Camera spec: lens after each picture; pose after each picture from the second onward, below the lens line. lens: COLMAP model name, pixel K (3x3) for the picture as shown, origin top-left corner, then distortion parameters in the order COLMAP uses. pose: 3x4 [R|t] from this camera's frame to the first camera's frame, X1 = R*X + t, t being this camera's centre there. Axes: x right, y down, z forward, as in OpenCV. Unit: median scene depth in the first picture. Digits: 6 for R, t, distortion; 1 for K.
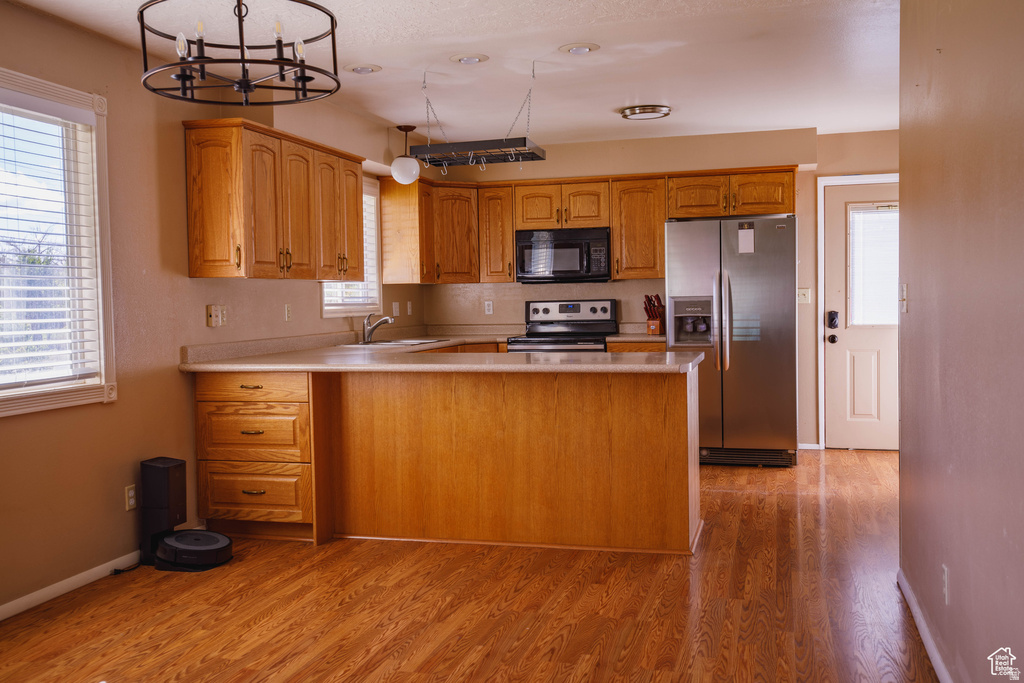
lens RADIAL K [[962.3, 0, 515.9], [0, 962.3, 337.3], [0, 0, 1]] dist [0.034194, 0.014974]
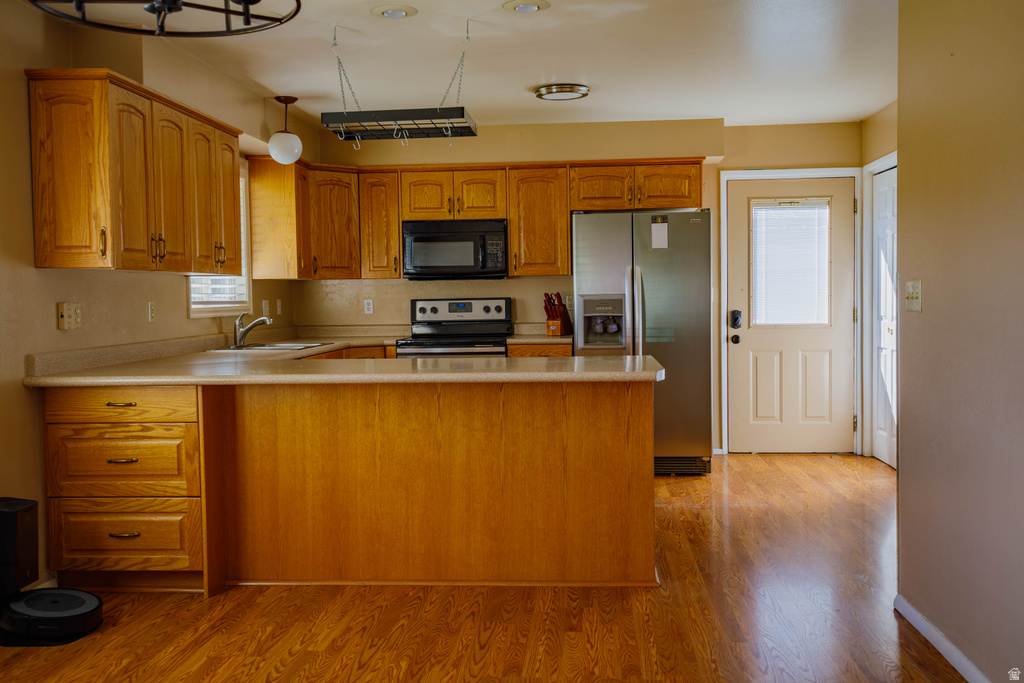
lens RADIAL K [[962.3, 0, 515.9], [0, 962.3, 337.3], [0, 0, 1]] dist [0.034194, 0.014974]
pose [[0.982104, -0.005252, 0.188264, -0.097165], [0.005128, 0.999986, 0.001147, -0.003616], [-0.188267, -0.000161, 0.982118, 0.137627]]
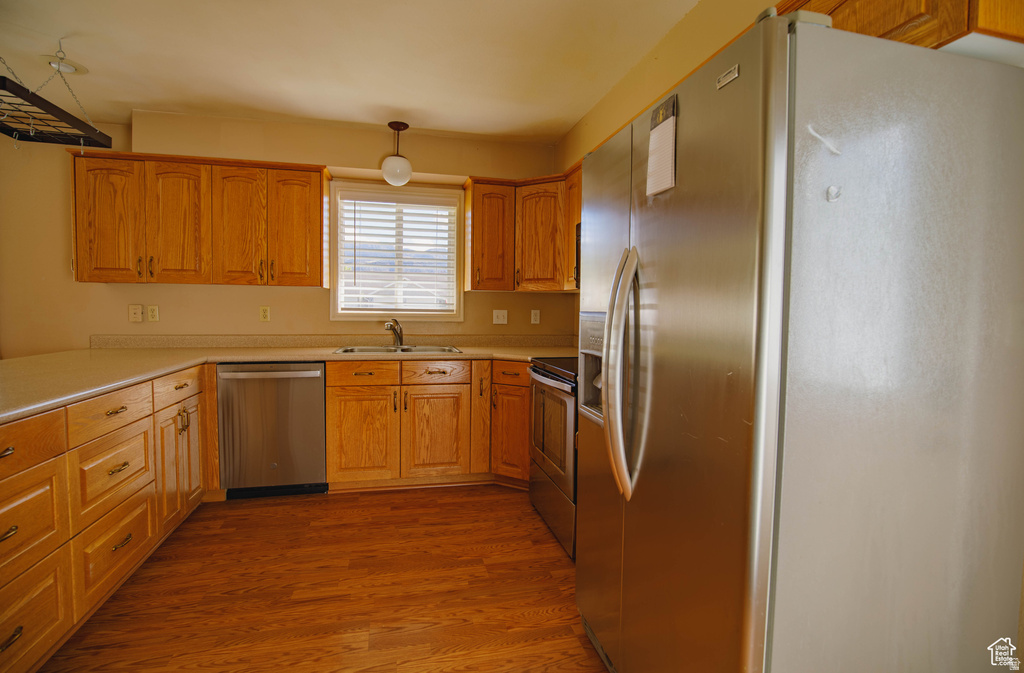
lens RADIAL K [[503.3, 0, 512.8], [0, 503.3, 292.2], [0, 0, 1]] dist [-0.000131, -0.000080]
pose [[0.477868, -0.006145, -0.878410, 0.490664], [-0.056961, 0.997654, -0.037967, -0.052928], [0.876583, 0.068179, 0.476397, 1.119537]]
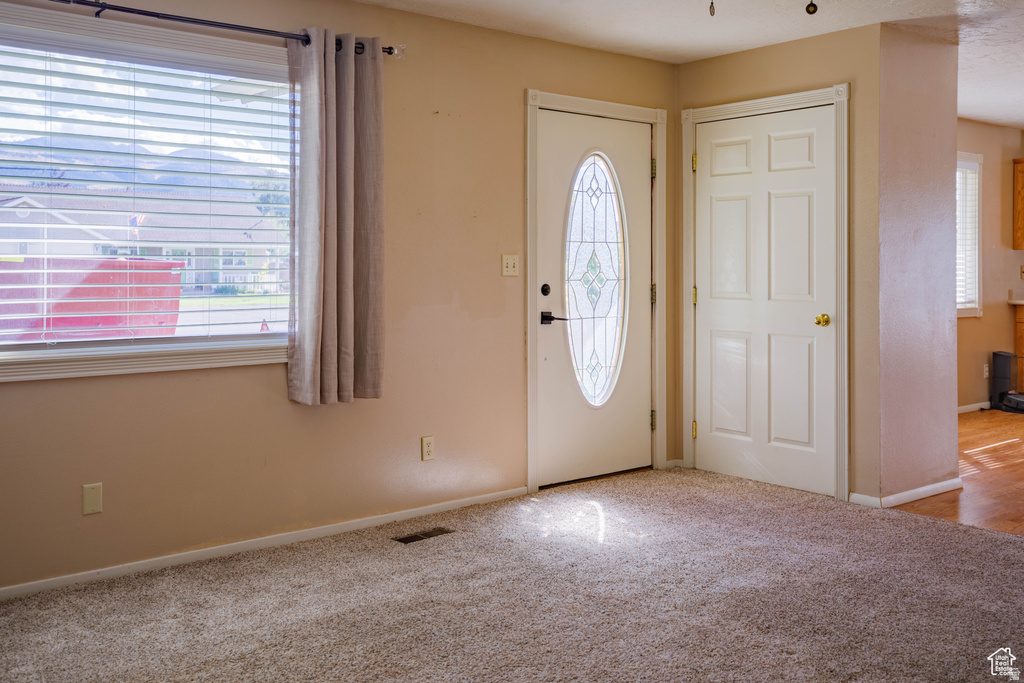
lens RADIAL K [[965.2, 0, 511.1], [0, 965.2, 258.3], [0, 0, 1]] dist [0.020252, 0.012075]
pose [[0.813938, 0.014834, -0.580762, -0.060372], [-0.039281, 0.998791, -0.029541, 0.037550], [0.579622, 0.046858, 0.813537, -0.877182]]
